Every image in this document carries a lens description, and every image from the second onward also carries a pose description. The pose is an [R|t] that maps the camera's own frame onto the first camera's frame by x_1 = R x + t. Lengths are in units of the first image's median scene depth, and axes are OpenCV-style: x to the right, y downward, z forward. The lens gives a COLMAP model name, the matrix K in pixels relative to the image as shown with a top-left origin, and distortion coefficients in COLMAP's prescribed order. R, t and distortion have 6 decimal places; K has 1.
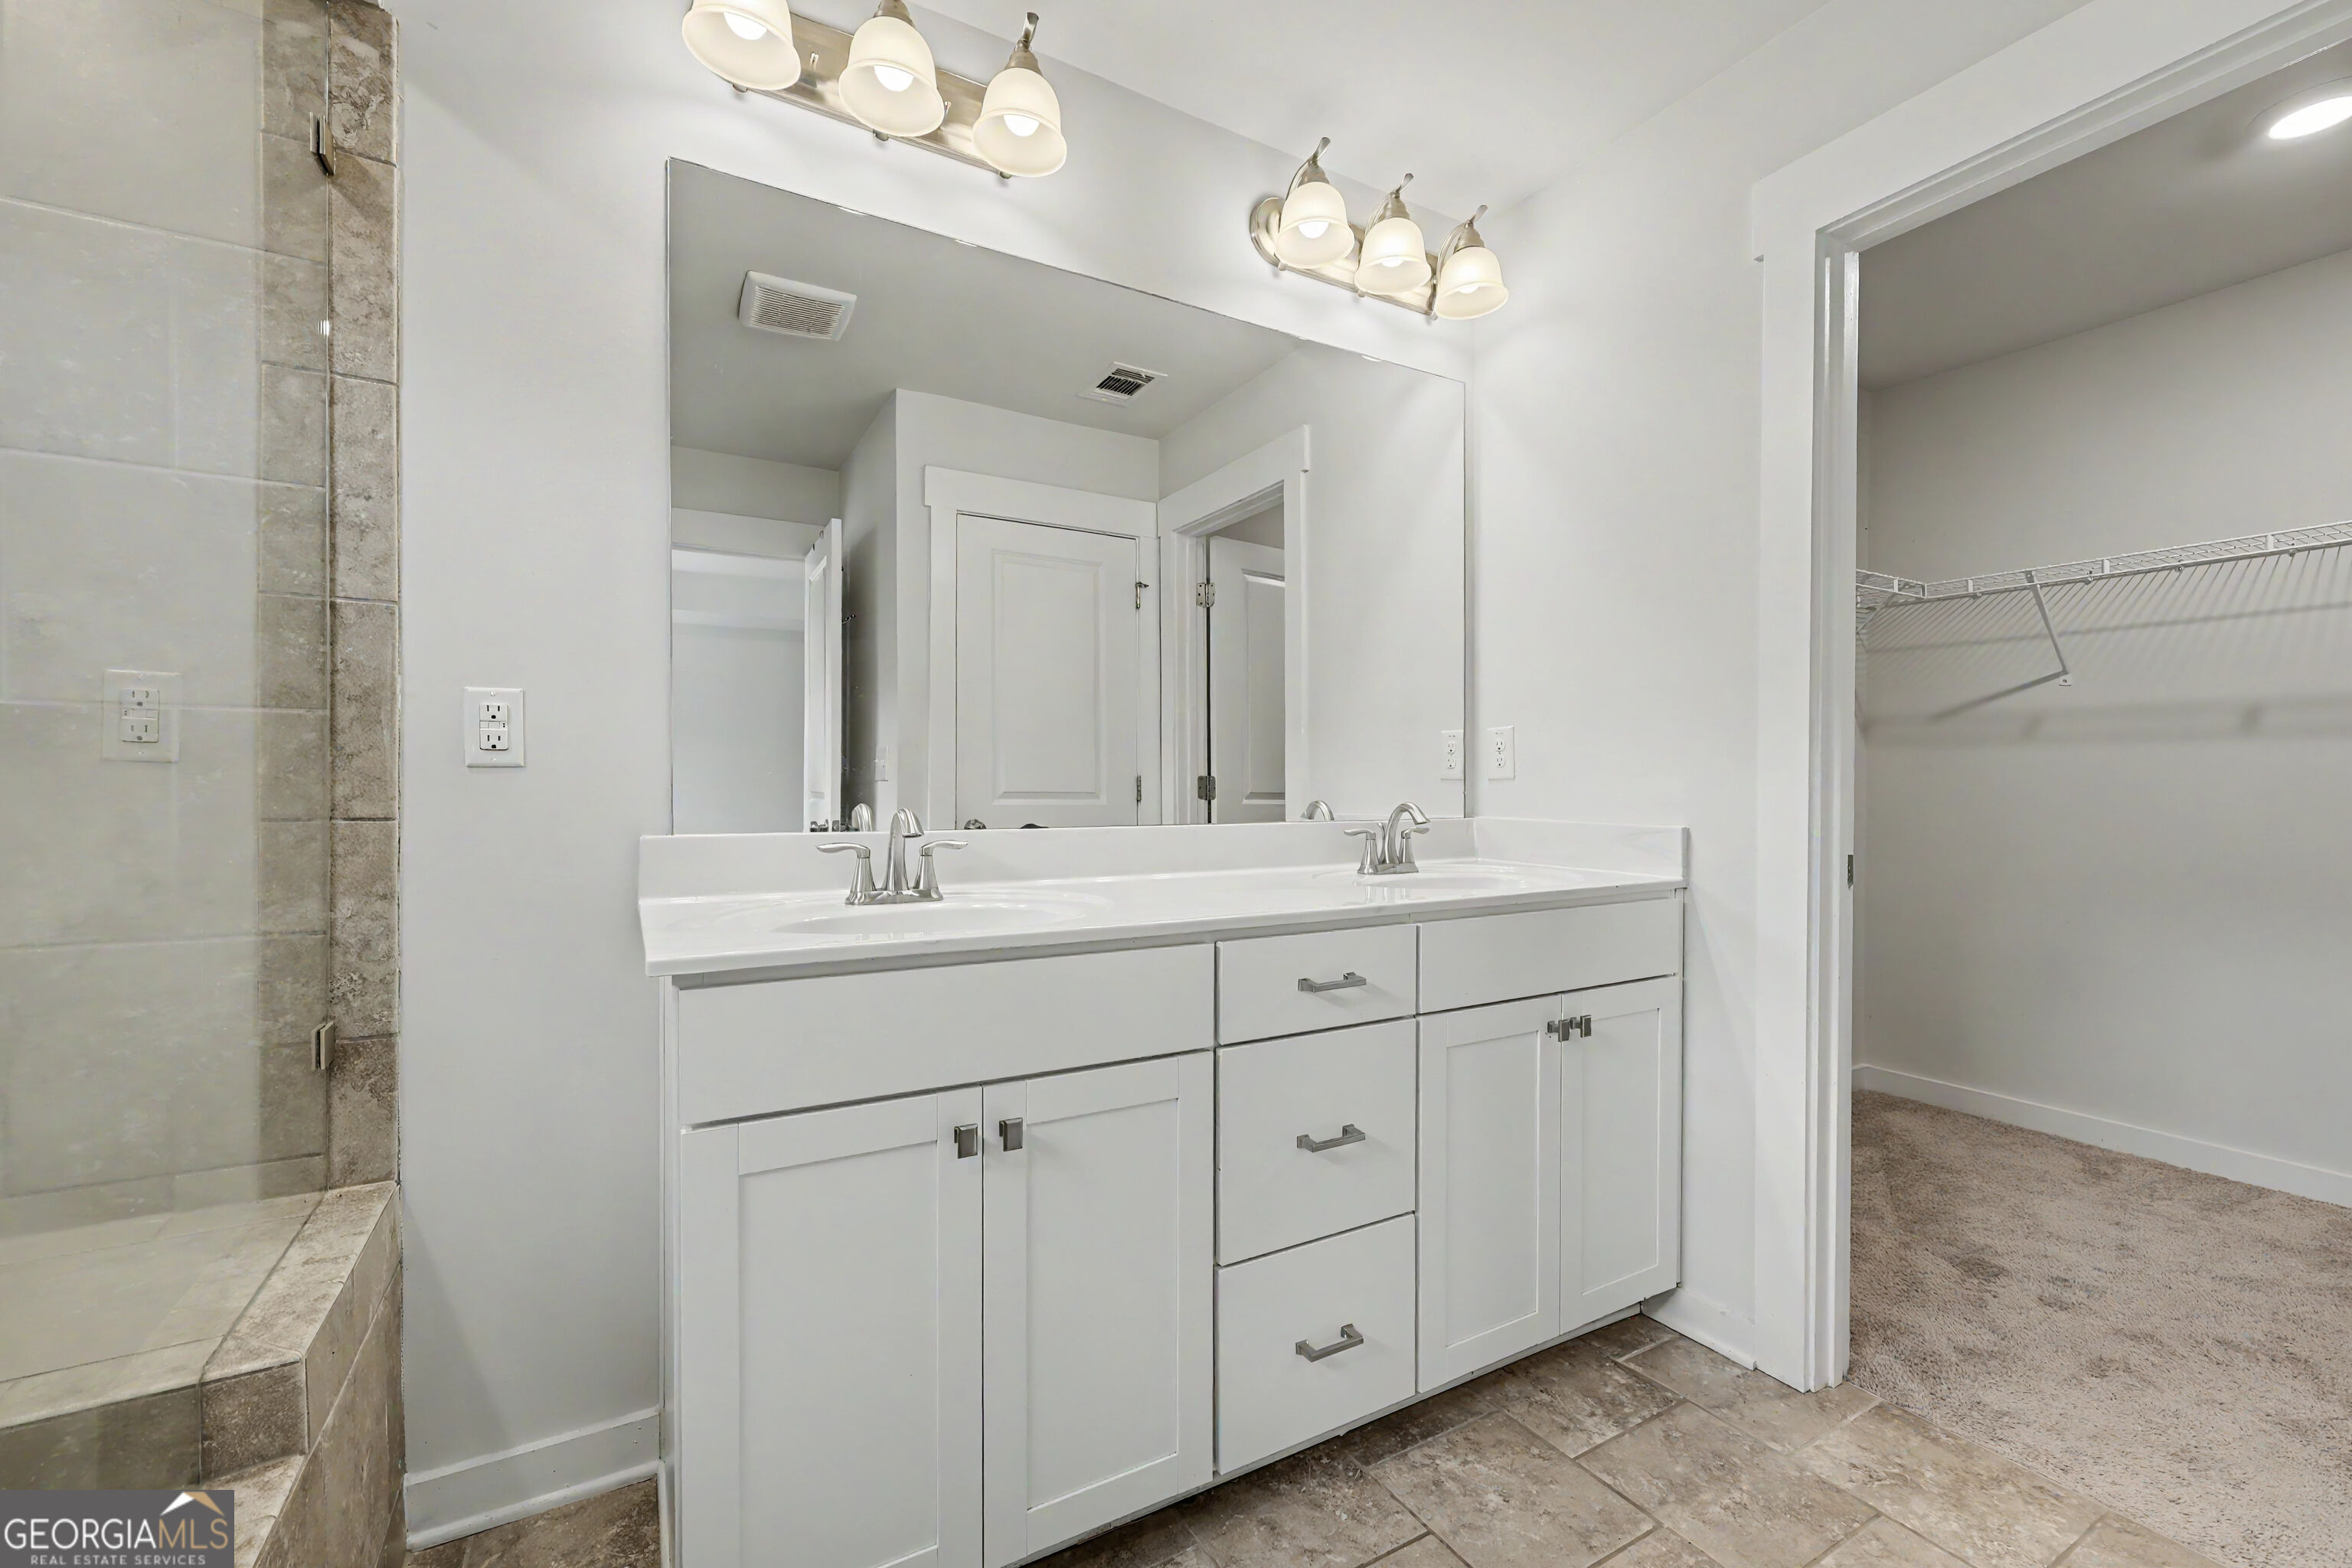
lens RADIAL K [[969.9, 0, 1171.3], [0, 969.9, 801.4], [0, 0, 1]] dist [-0.002551, -0.000009]
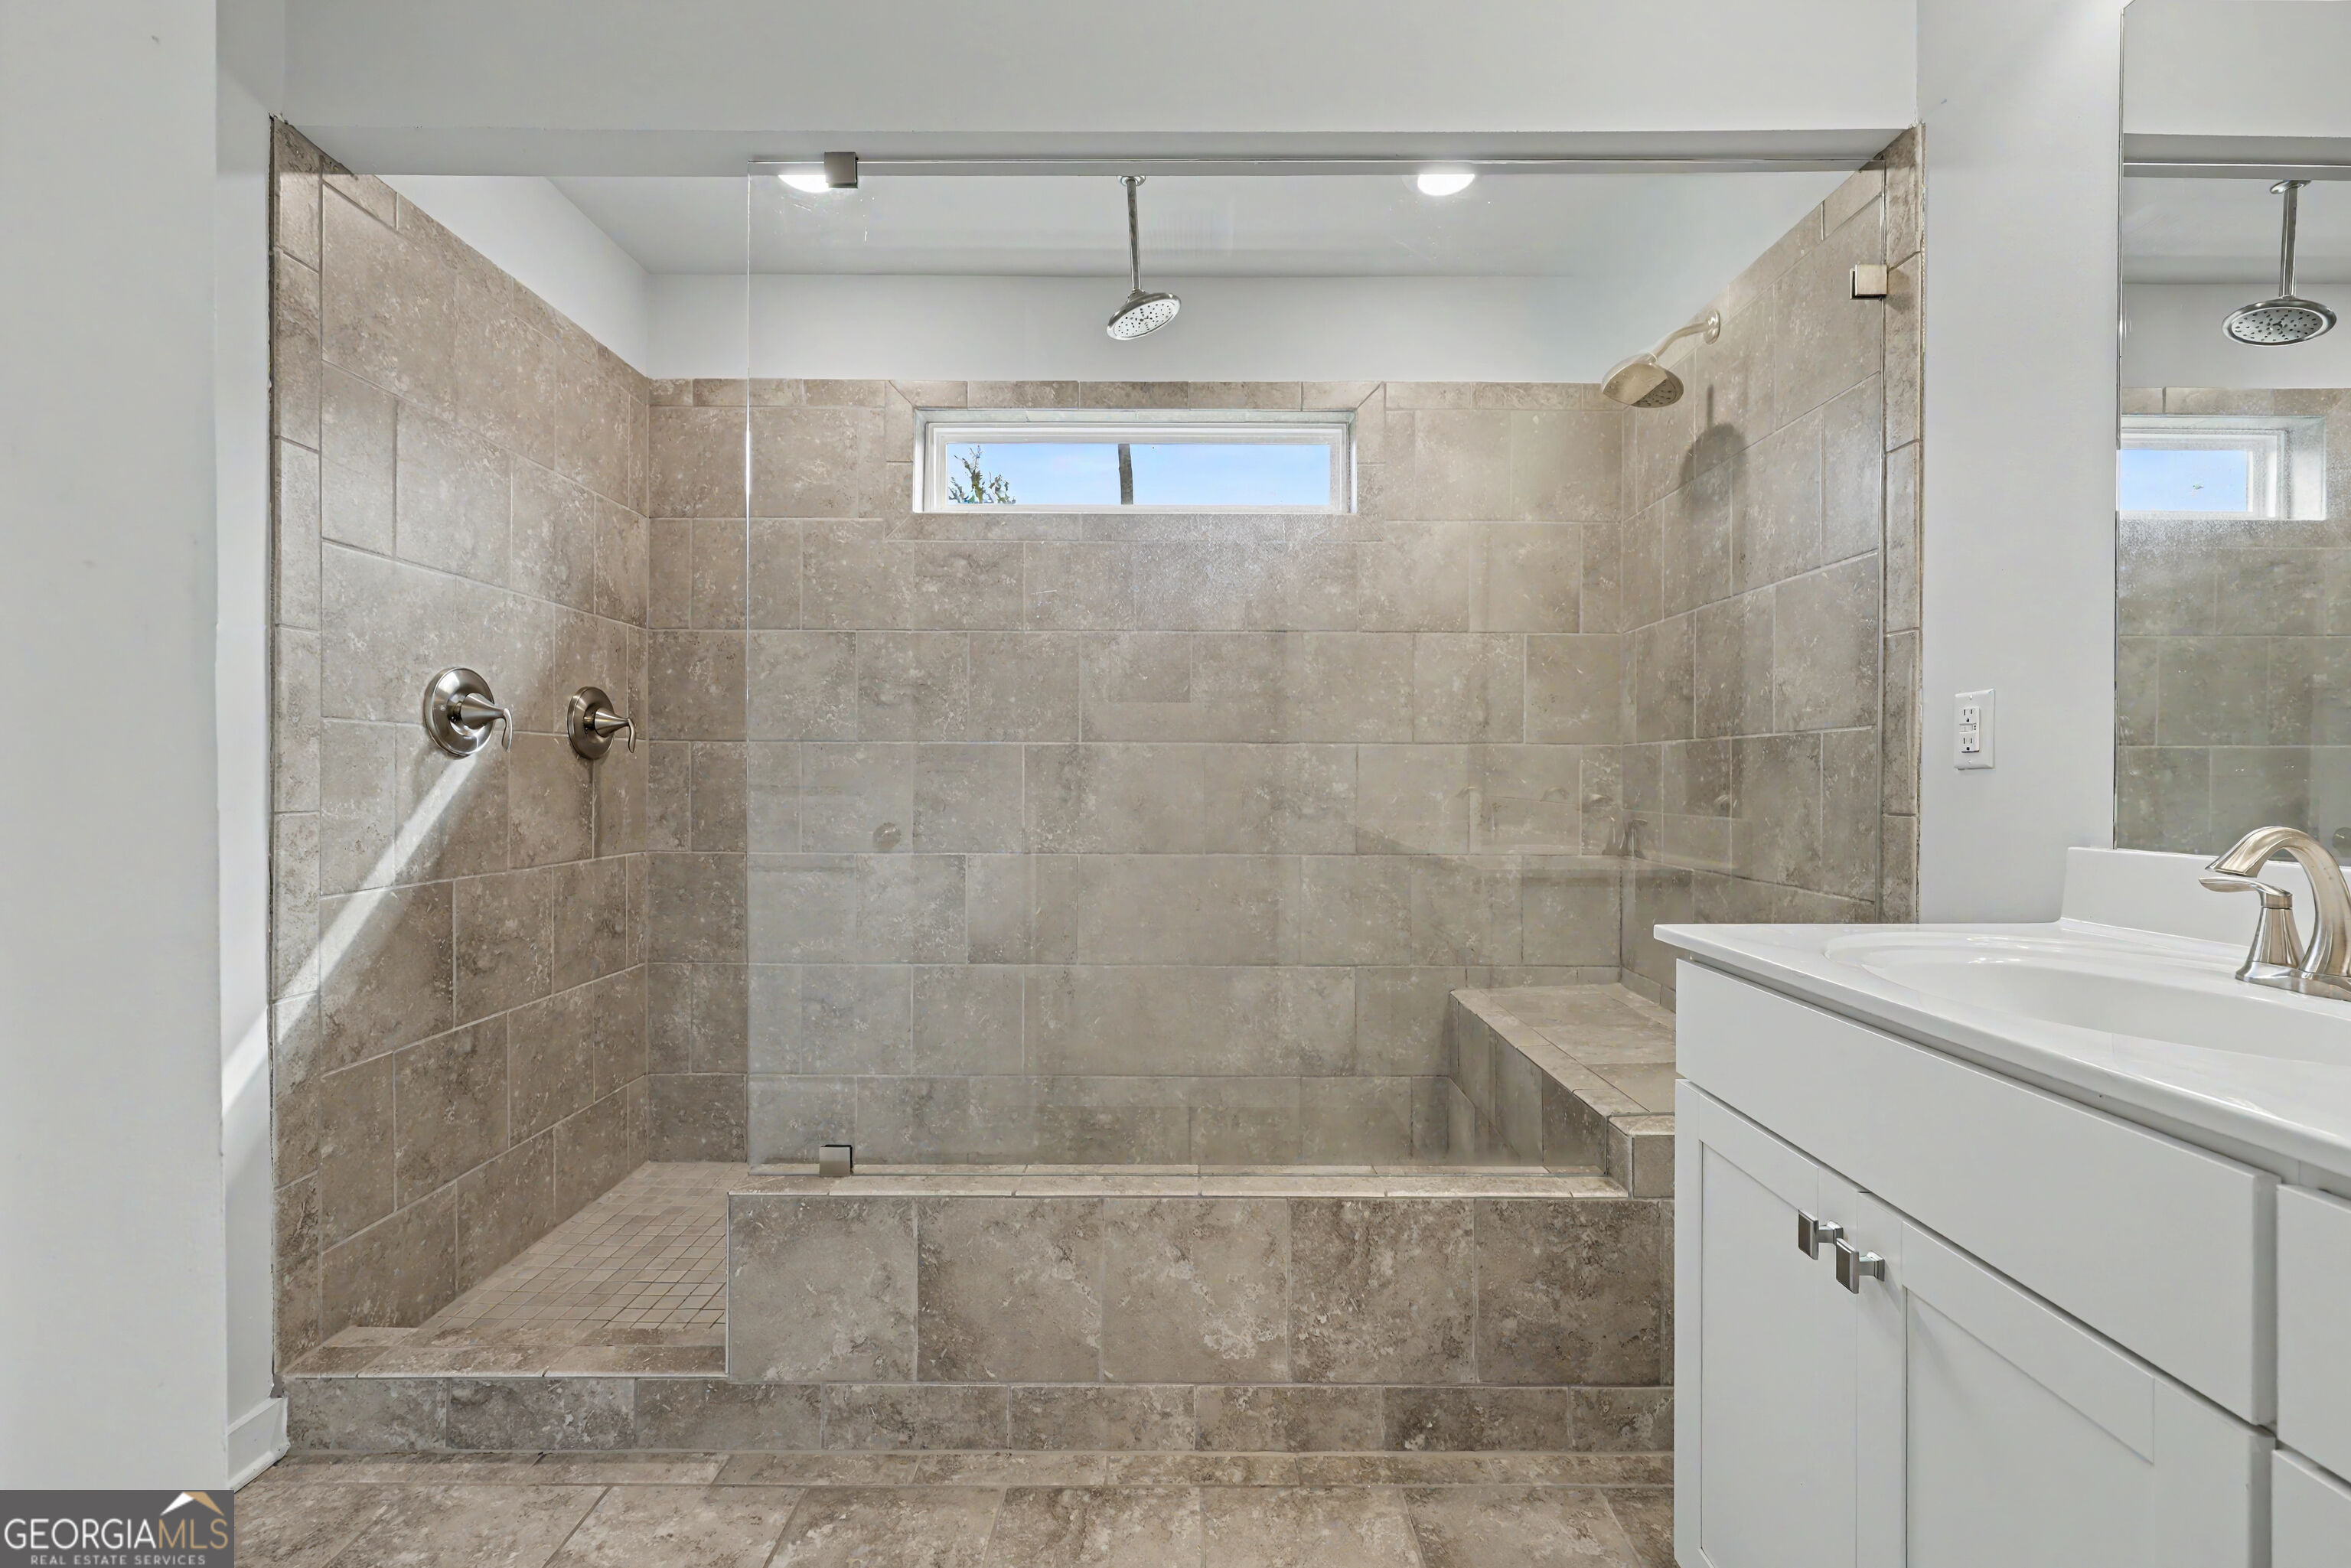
lens RADIAL K [[987.5, 0, 1180.0], [0, 987.5, 763.3], [0, 0, 1]] dist [-0.001507, -0.000072]
pose [[-0.494549, -0.012853, -0.869054, 0.668521], [-0.018735, 0.999816, -0.004125, -0.022744], [0.868948, 0.014241, -0.494699, 0.836848]]
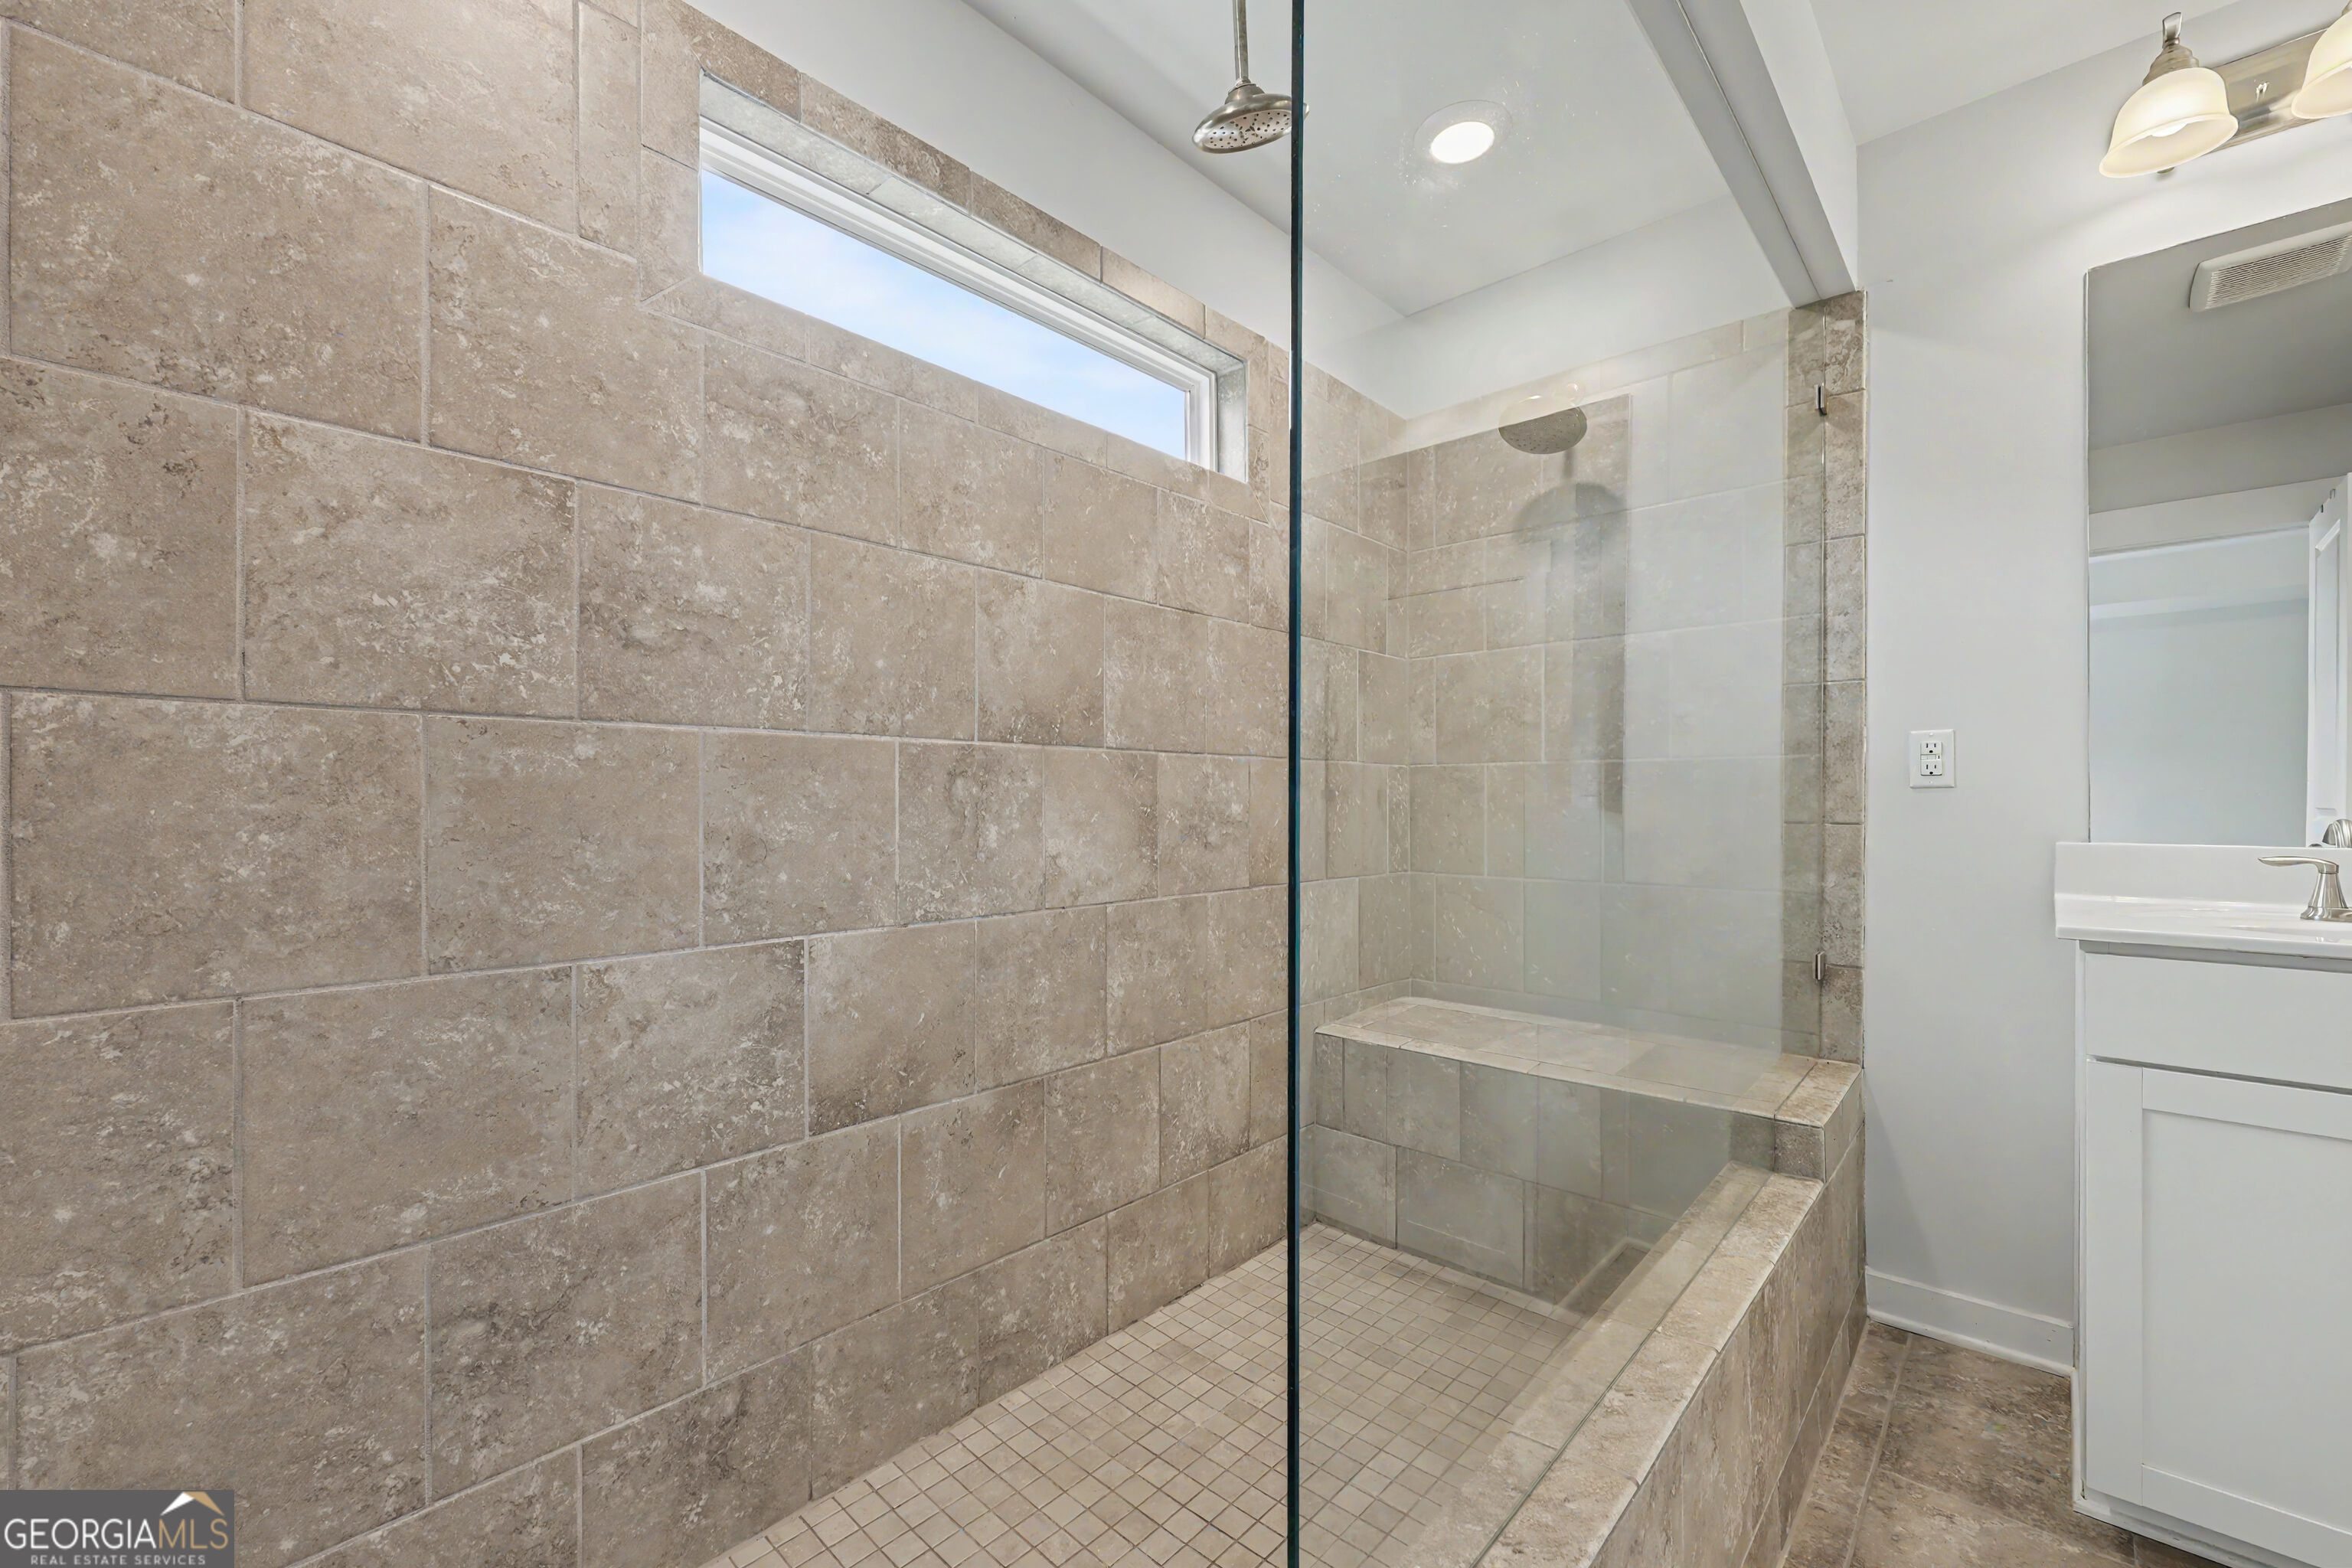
lens RADIAL K [[971.0, 0, 1177.5], [0, 971.0, 790.7], [0, 0, 1]] dist [0.000816, 0.000190]
pose [[0.317272, -0.009005, -0.948292, 0.291488], [-0.016823, 0.999744, -0.015122, 0.008029], [0.948185, 0.020751, 0.317039, -0.488286]]
